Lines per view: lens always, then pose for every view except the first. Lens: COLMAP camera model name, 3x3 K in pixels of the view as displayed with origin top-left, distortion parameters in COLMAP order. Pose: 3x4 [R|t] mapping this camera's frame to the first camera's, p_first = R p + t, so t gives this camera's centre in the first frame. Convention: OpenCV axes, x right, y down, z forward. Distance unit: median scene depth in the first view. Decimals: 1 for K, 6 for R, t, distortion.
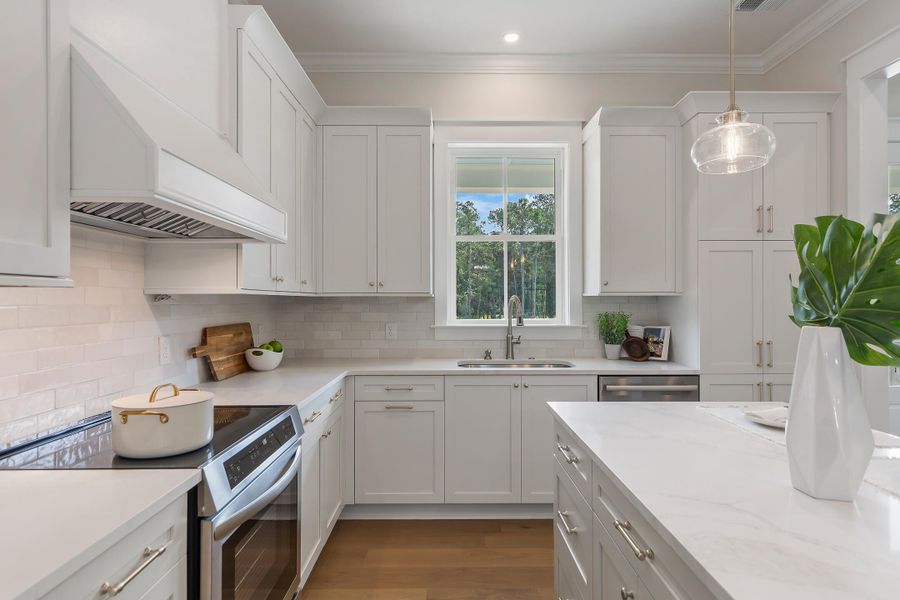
lens RADIAL K [[516.6, 0, 455.9], [0, 516.6, 298.1], [0, 0, 1]] dist [0.006714, 0.001461]
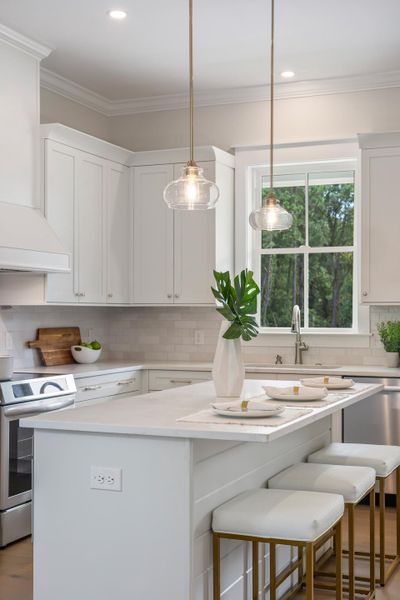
lens RADIAL K [[884.1, 0, 199.0], [0, 884.1, 300.2], [0, 0, 1]] dist [0.015314, 0.000000]
pose [[0.917112, -0.003795, -0.398612, 0.777517], [0.000393, 0.999963, -0.008617, 0.000200], [0.398630, 0.007746, 0.917079, -0.925376]]
